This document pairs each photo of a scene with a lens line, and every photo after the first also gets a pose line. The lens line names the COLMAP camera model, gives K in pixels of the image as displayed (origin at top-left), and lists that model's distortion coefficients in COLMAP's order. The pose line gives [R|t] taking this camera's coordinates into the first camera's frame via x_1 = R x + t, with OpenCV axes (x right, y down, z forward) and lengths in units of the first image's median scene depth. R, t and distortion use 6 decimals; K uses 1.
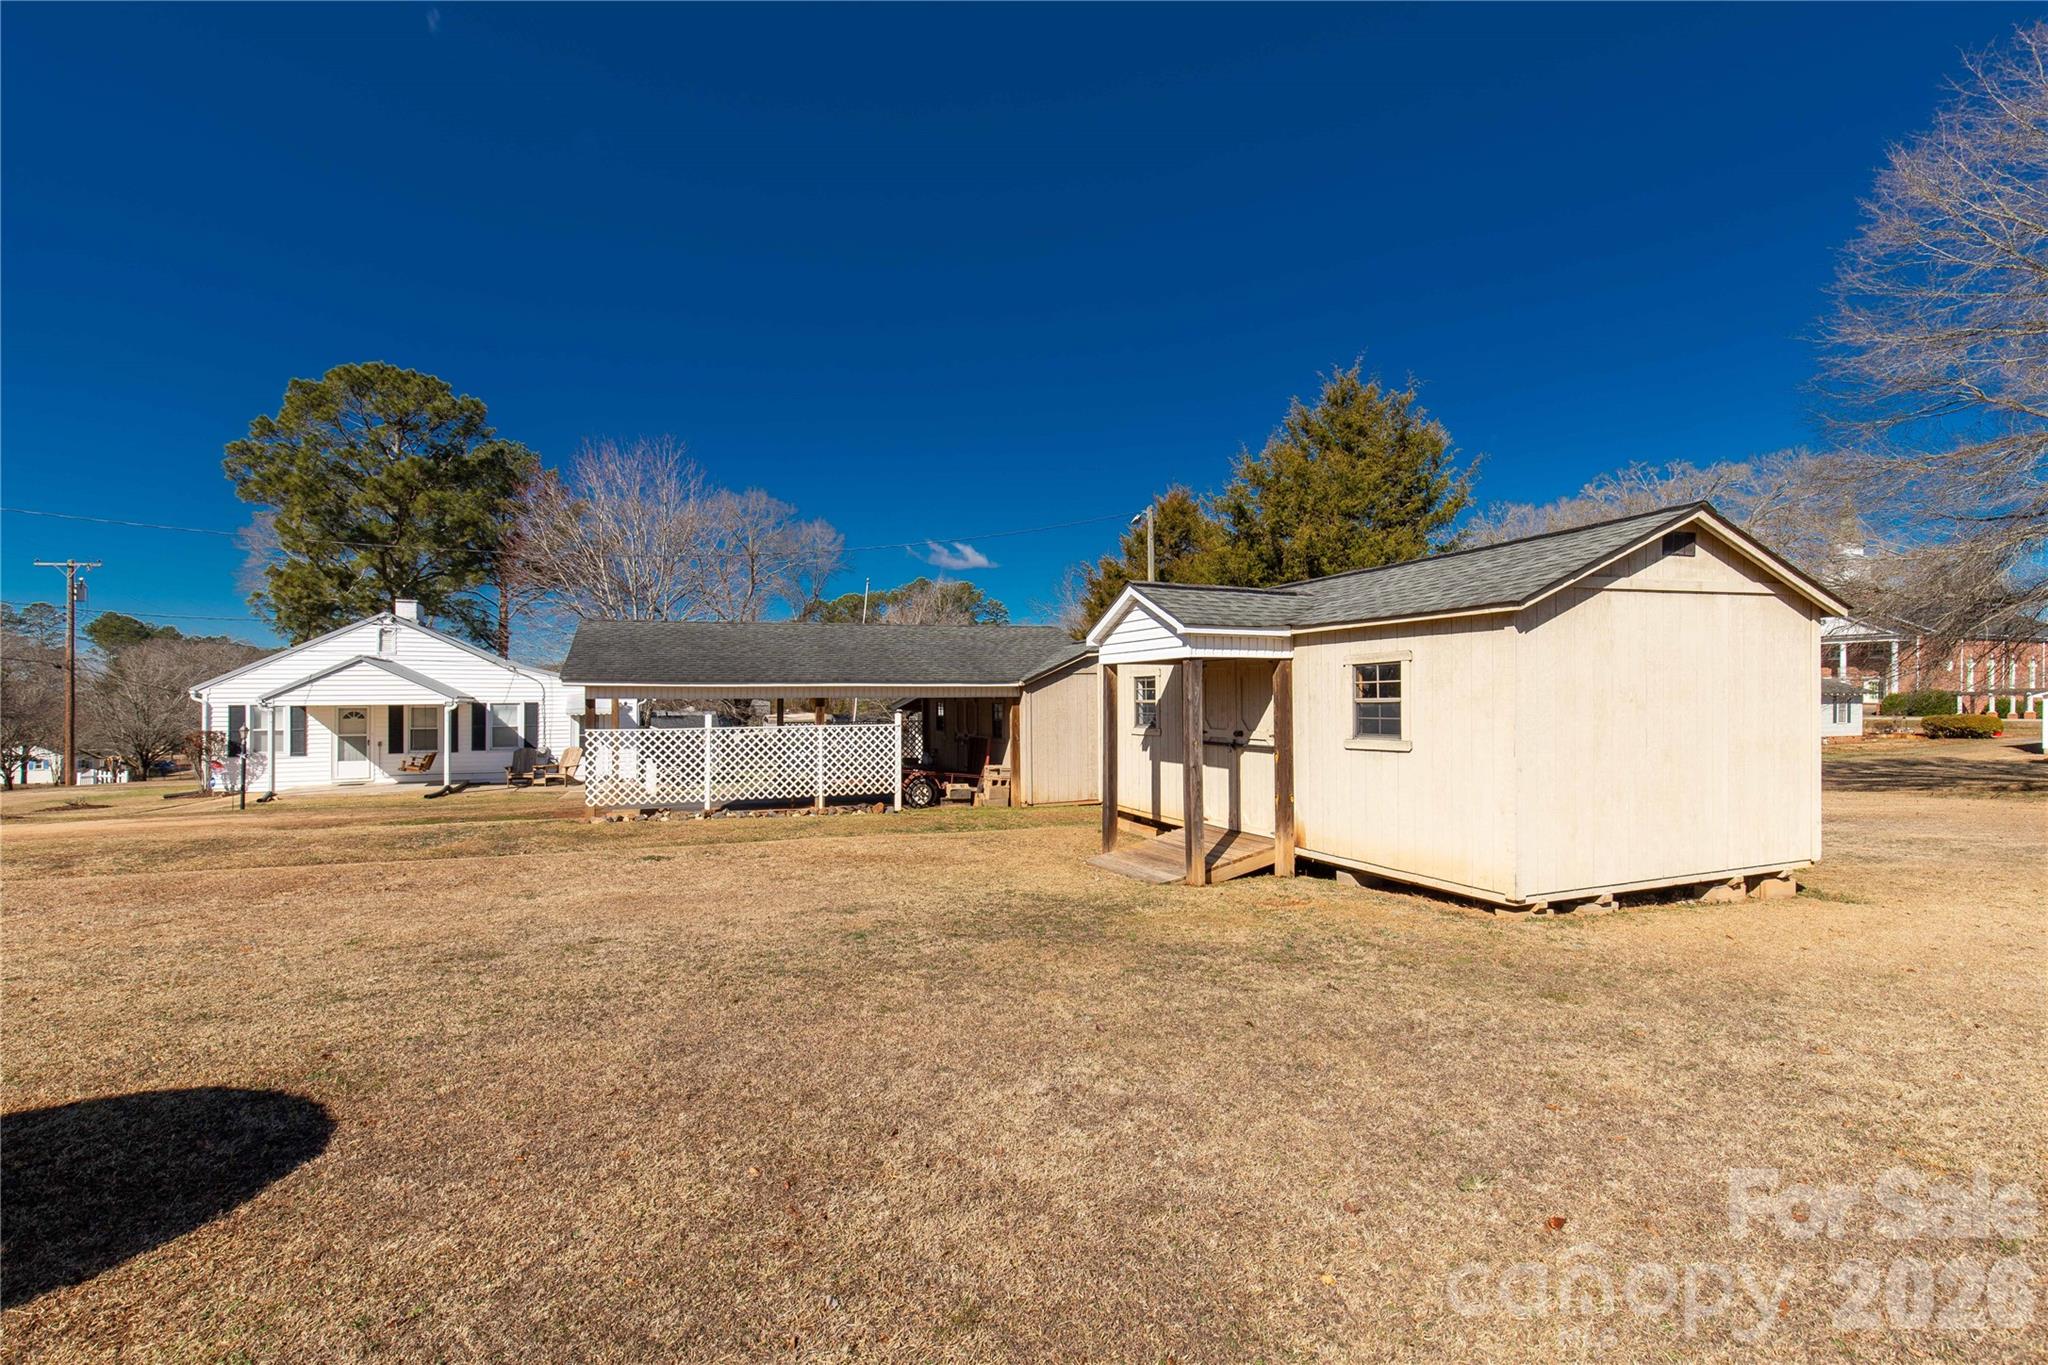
lens RADIAL K [[994.6, 0, 1072.9], [0, 994.6, 670.5], [0, 0, 1]] dist [0.001023, 0.000009]
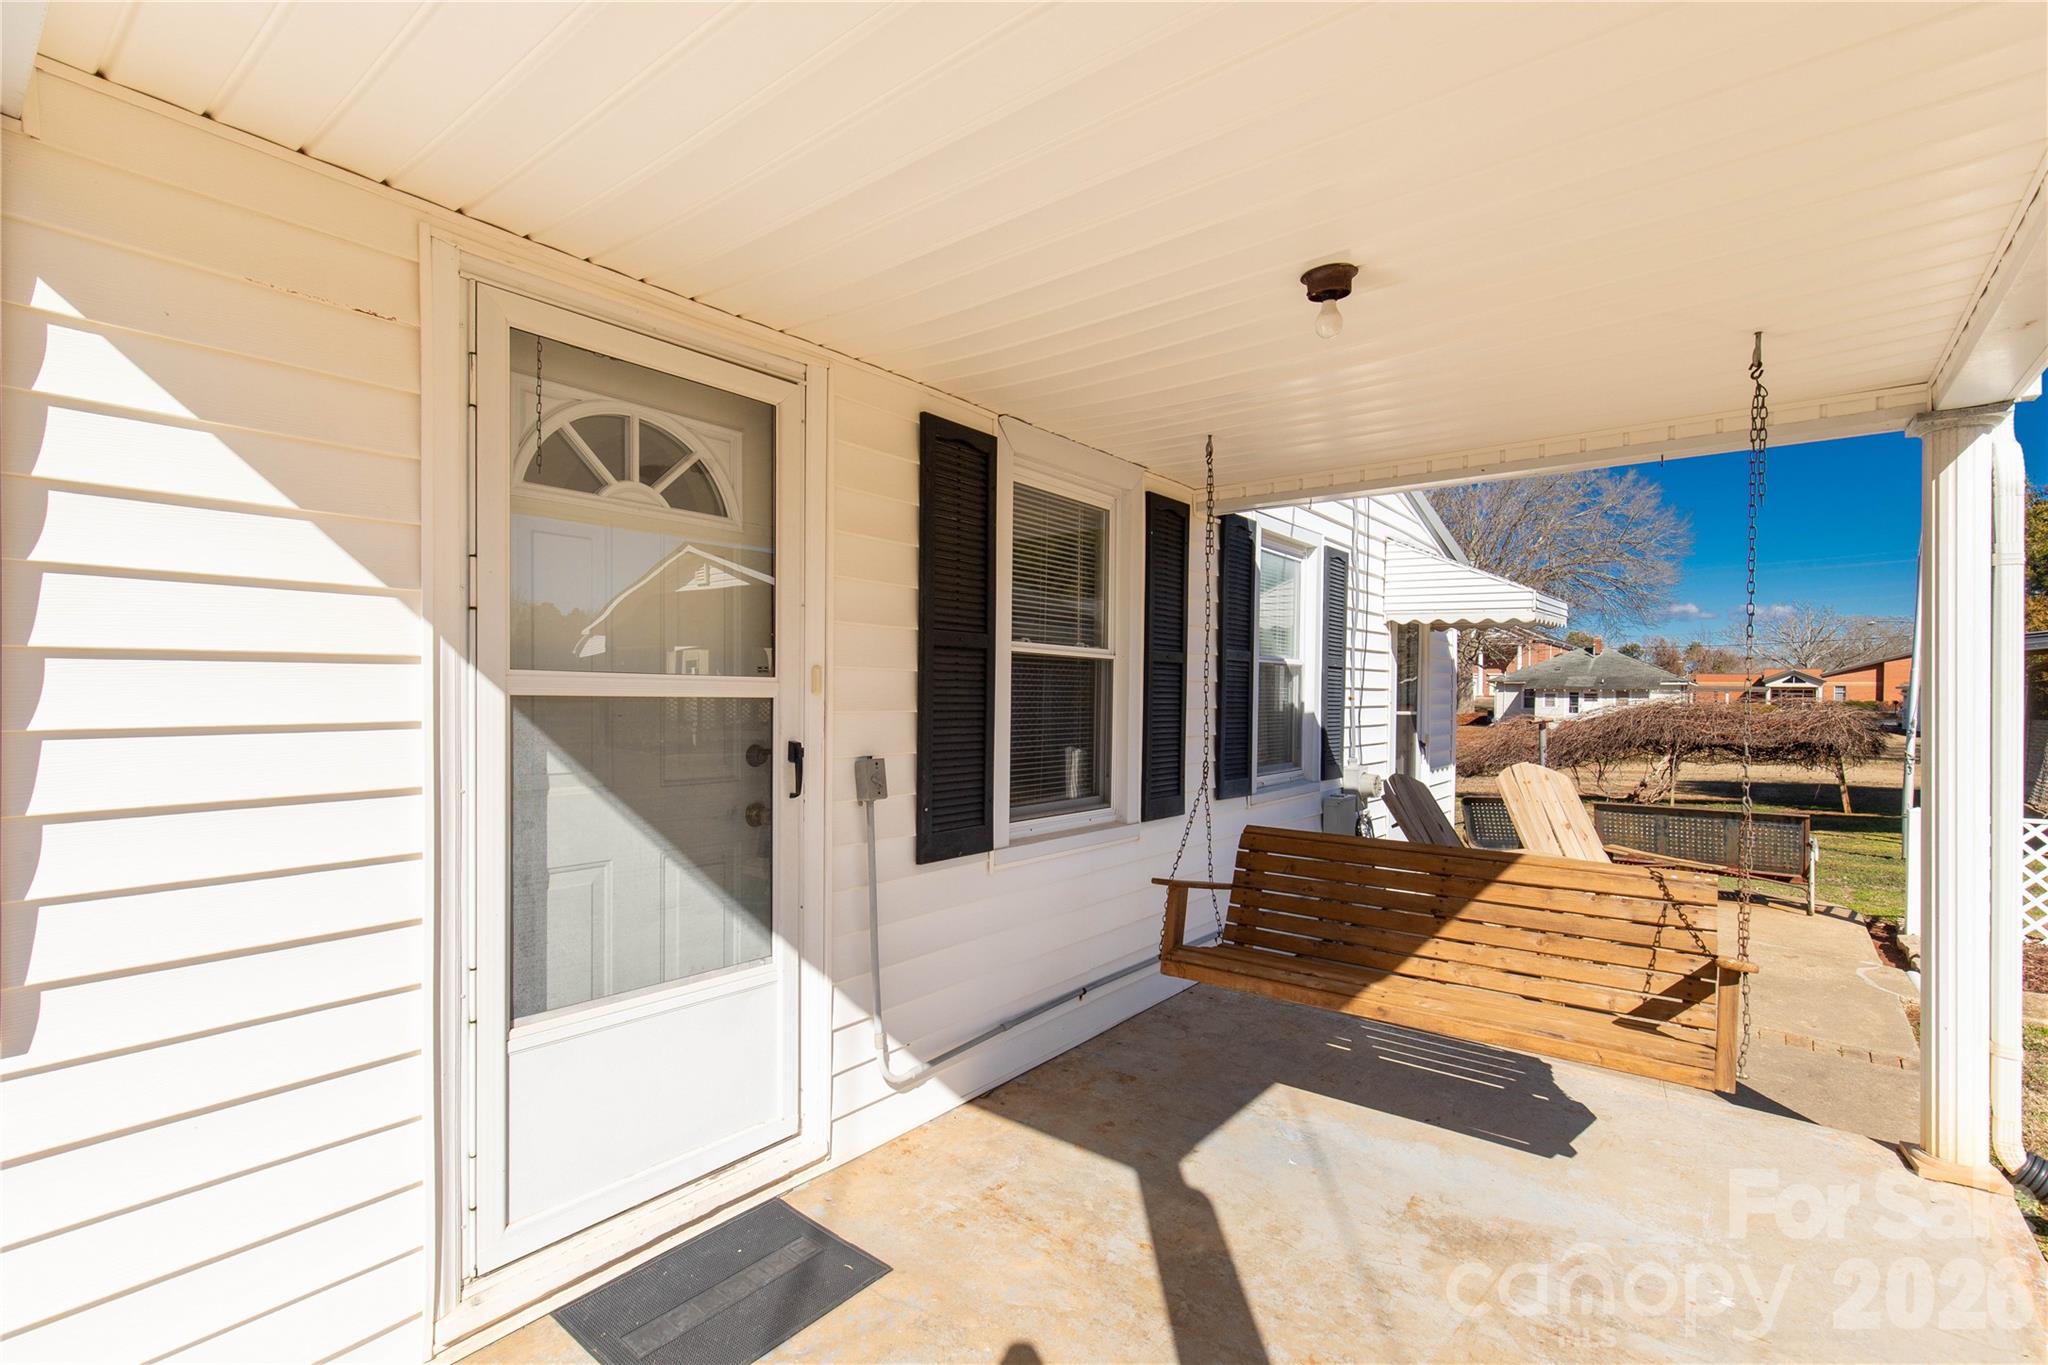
lens RADIAL K [[928.3, 0, 1025.7], [0, 928.3, 690.1], [0, 0, 1]] dist [0.000591, -0.000066]
pose [[0.876466, 0.018953, 0.481091, -0.724996], [-0.032709, 0.999260, 0.020223, 0.061903], [-0.480352, -0.033460, 0.876437, 0.902872]]
